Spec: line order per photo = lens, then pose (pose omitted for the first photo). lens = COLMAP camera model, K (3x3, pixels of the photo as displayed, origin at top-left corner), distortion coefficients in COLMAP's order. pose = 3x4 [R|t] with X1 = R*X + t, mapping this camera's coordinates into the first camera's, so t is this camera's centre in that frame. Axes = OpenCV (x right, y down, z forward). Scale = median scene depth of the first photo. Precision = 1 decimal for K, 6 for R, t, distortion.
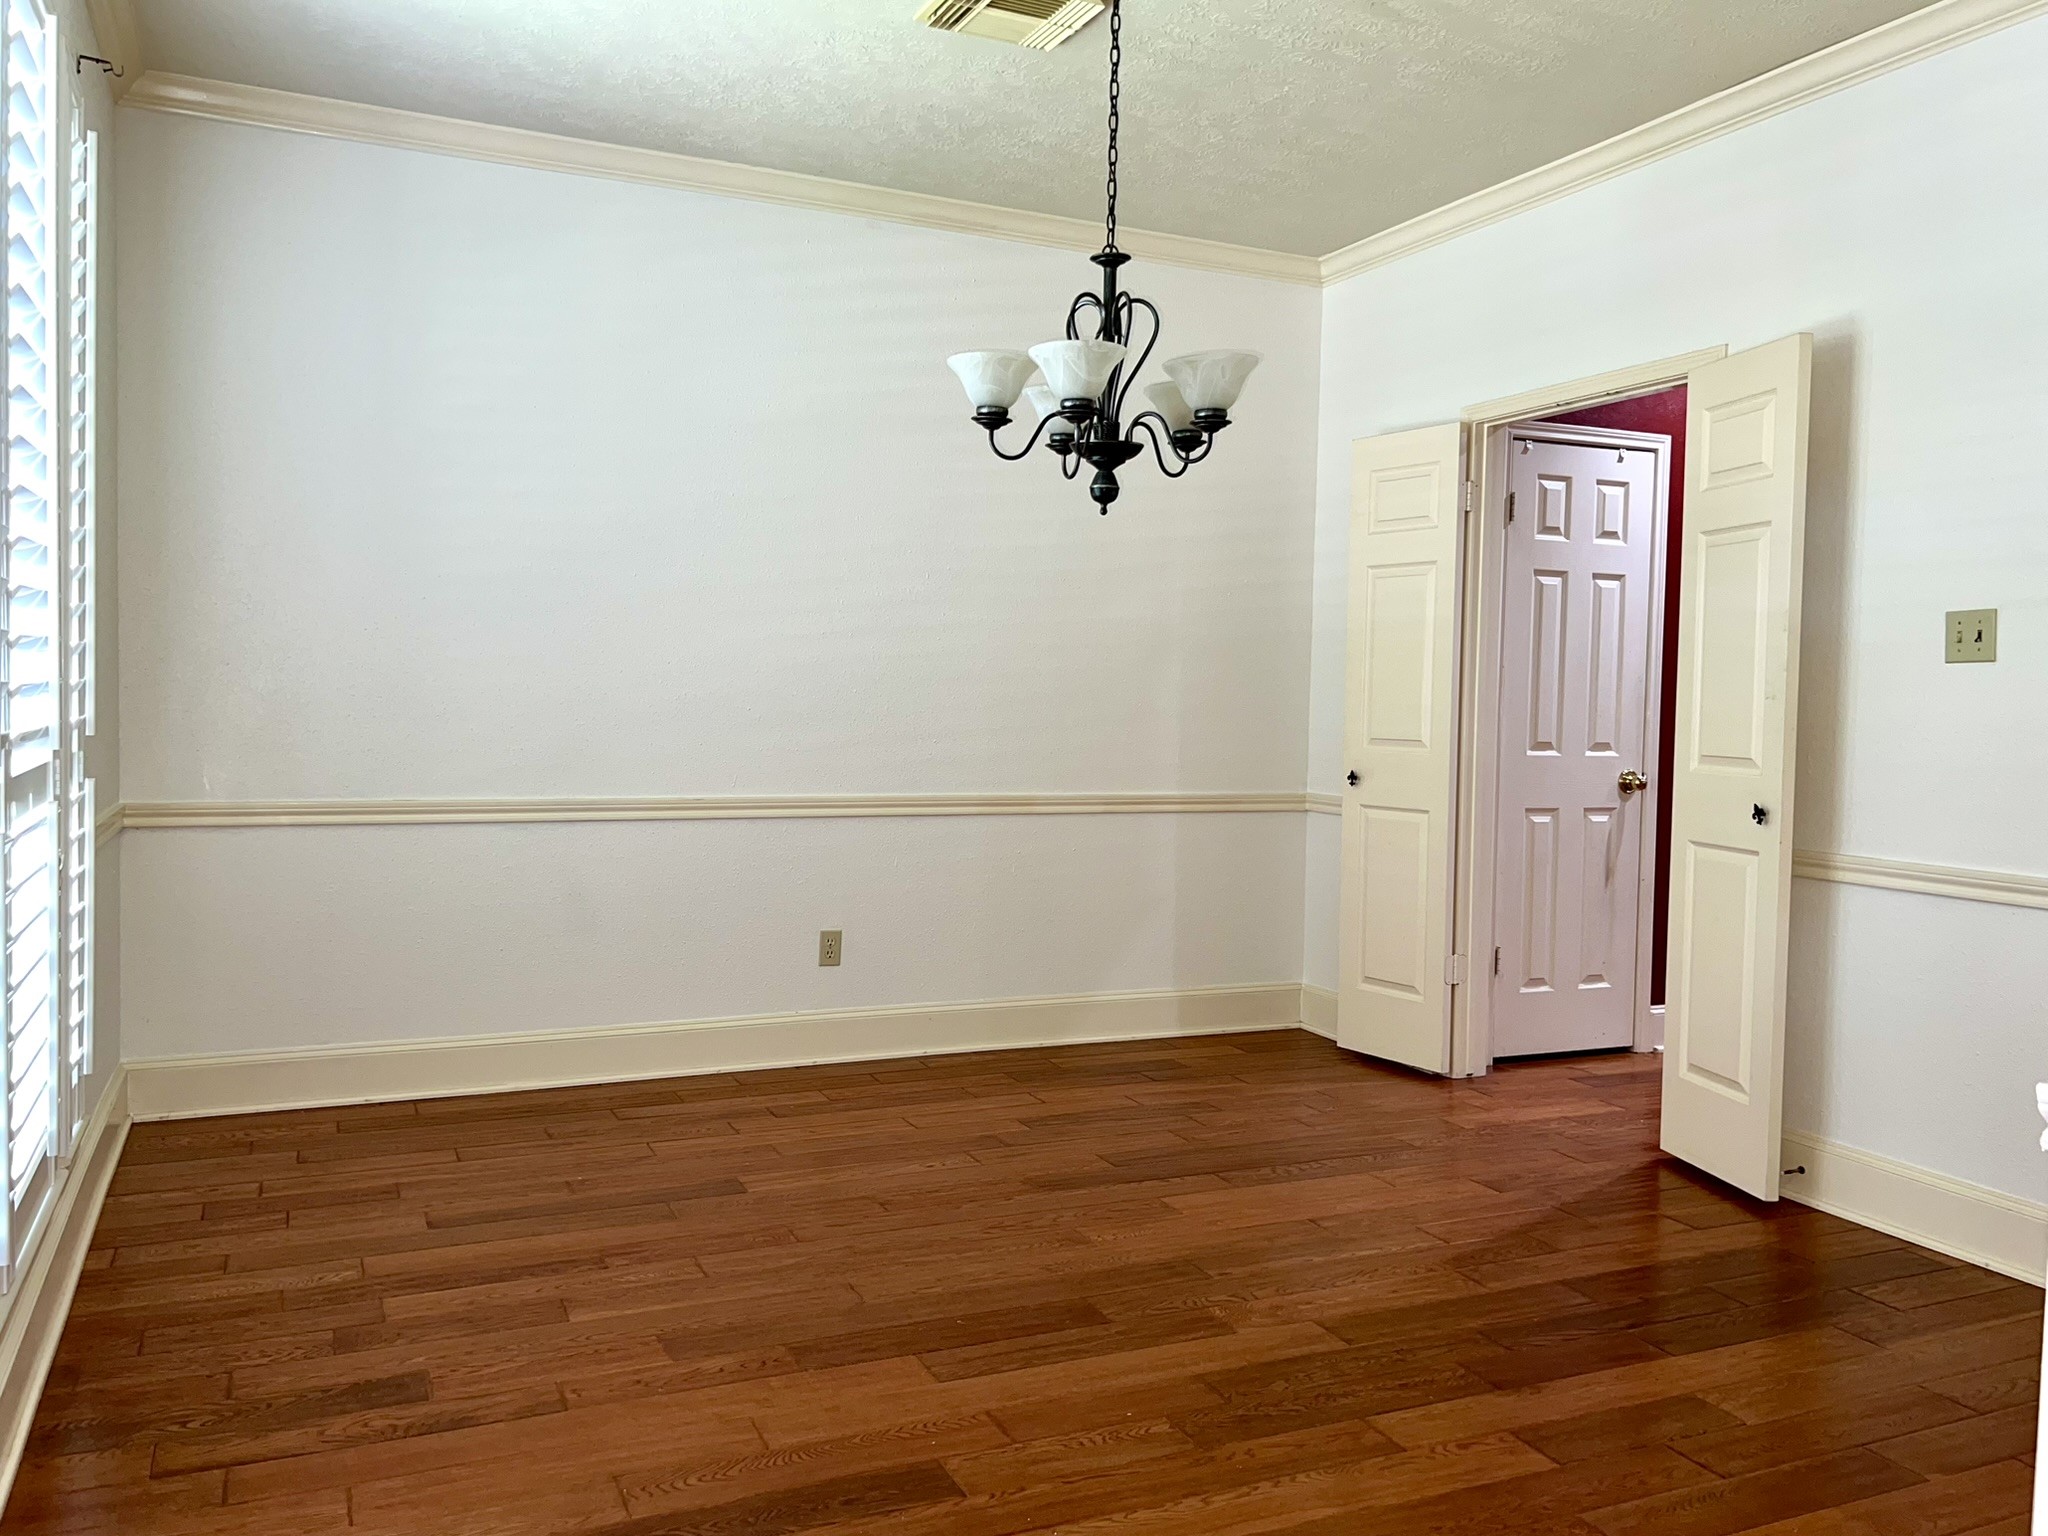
lens RADIAL K [[1582.1, 0, 1024.0], [0, 1582.1, 768.0], [0, 0, 1]] dist [-0.004572, -0.005222]
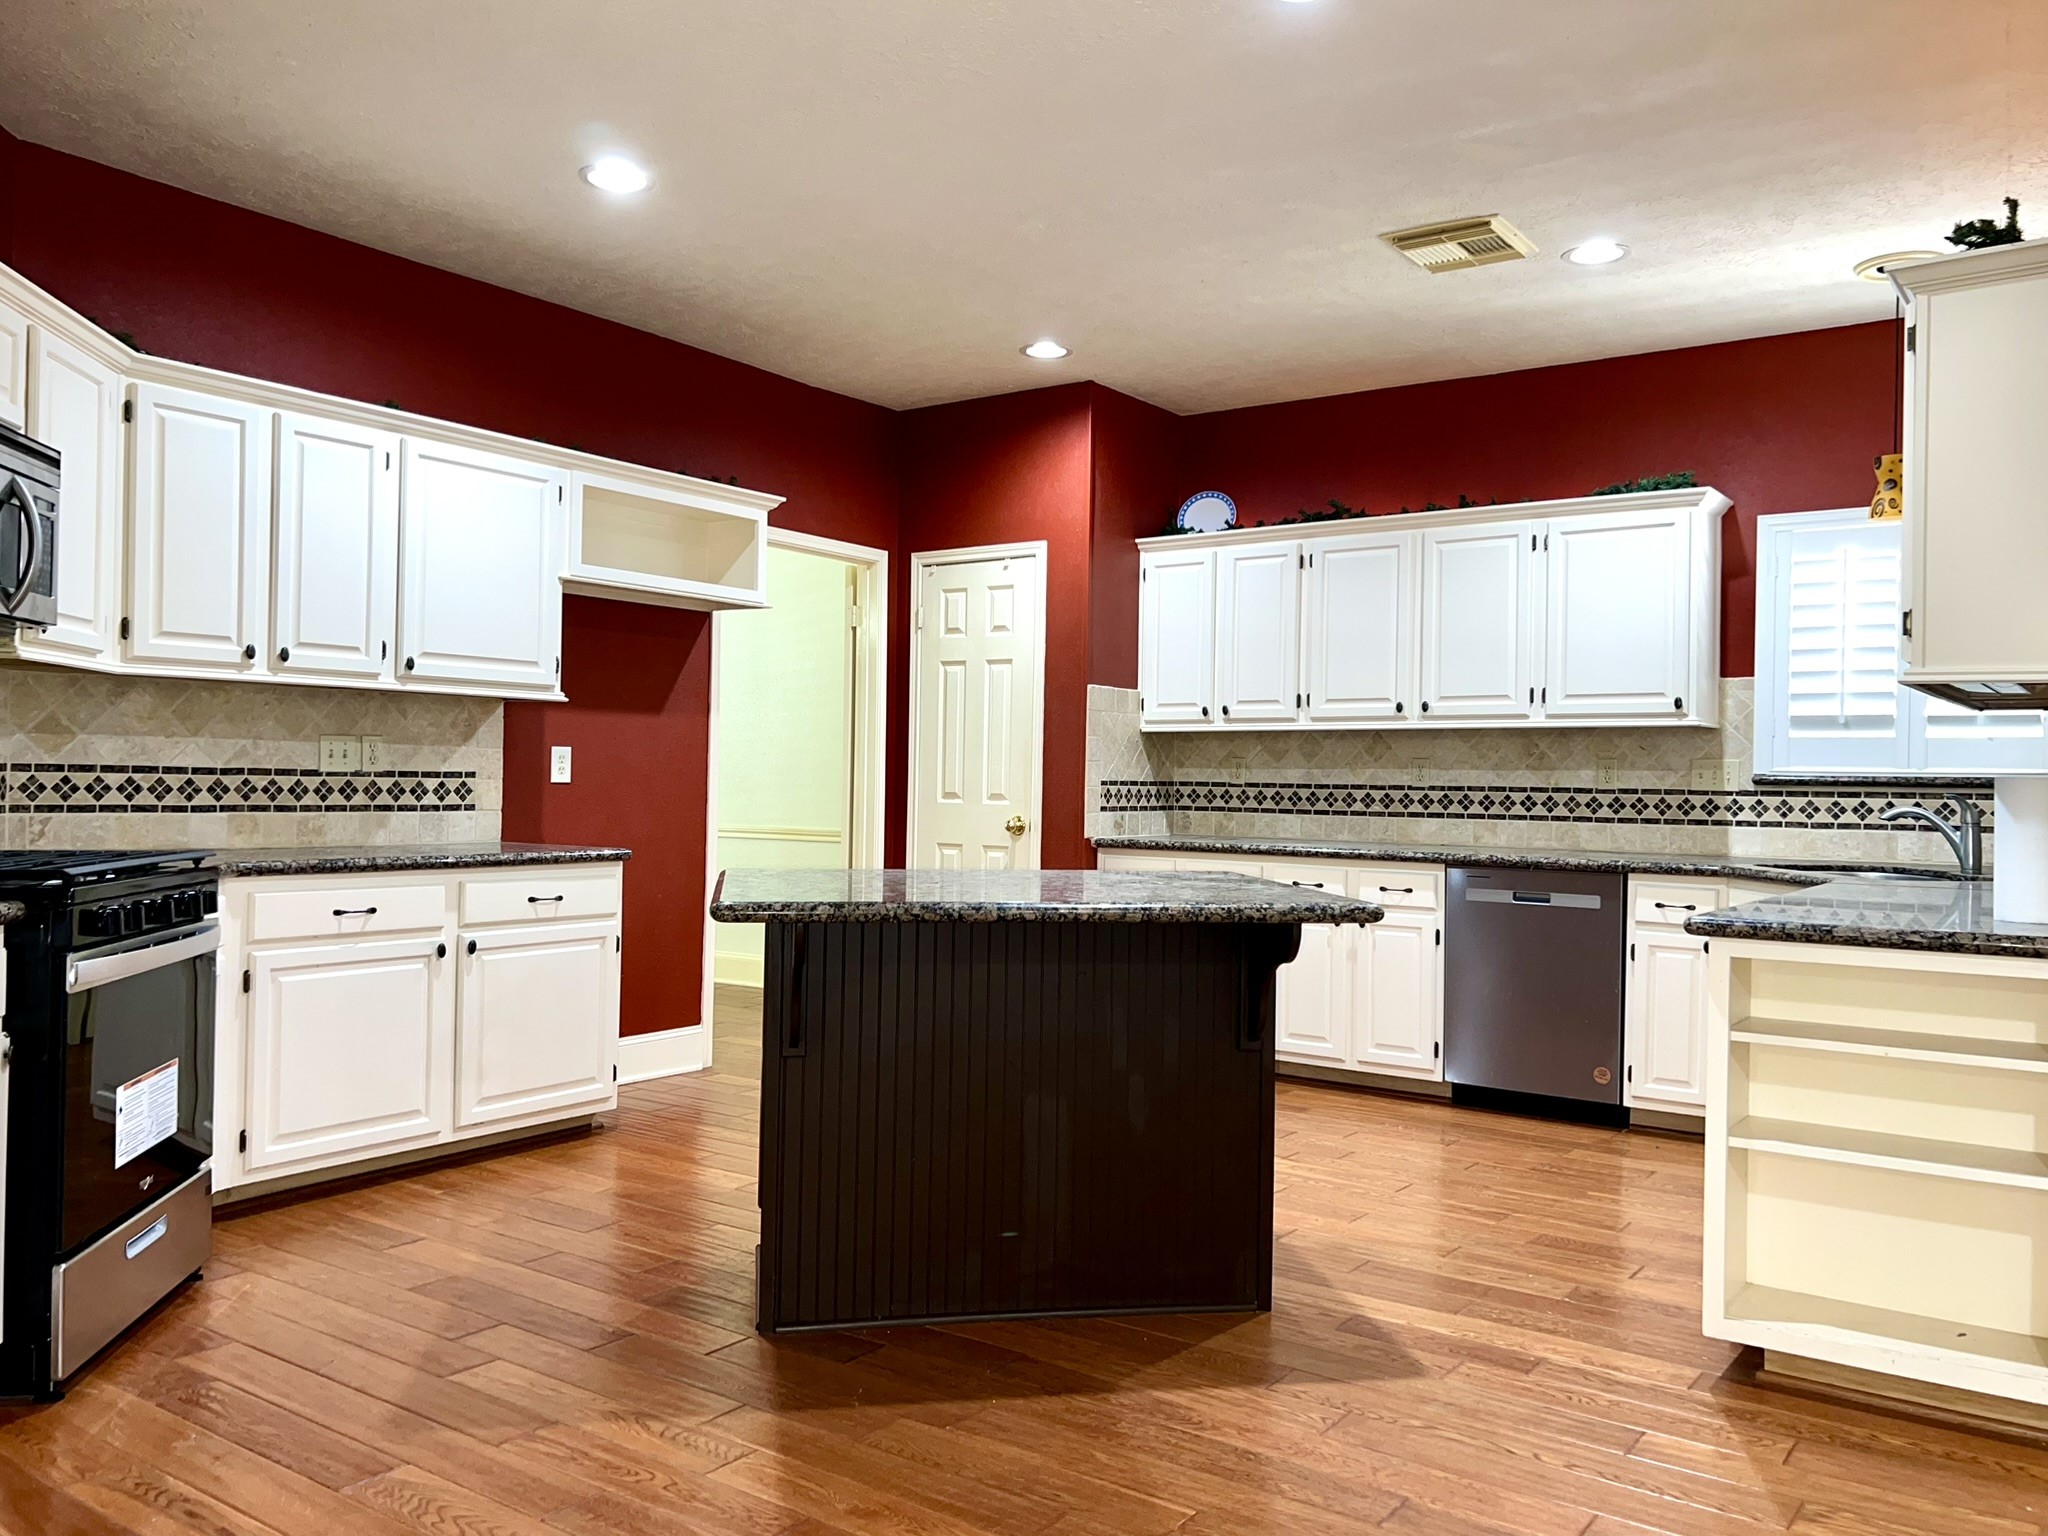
lens RADIAL K [[1582.1, 0, 1024.0], [0, 1582.1, 768.0], [0, 0, 1]] dist [-0.004572, -0.005222]
pose [[0.507128, -0.014105, -0.861755, 1.452254], [-0.048515, 0.997814, -0.044882, 0.018805], [0.860504, 0.064569, 0.505335, 0.386239]]
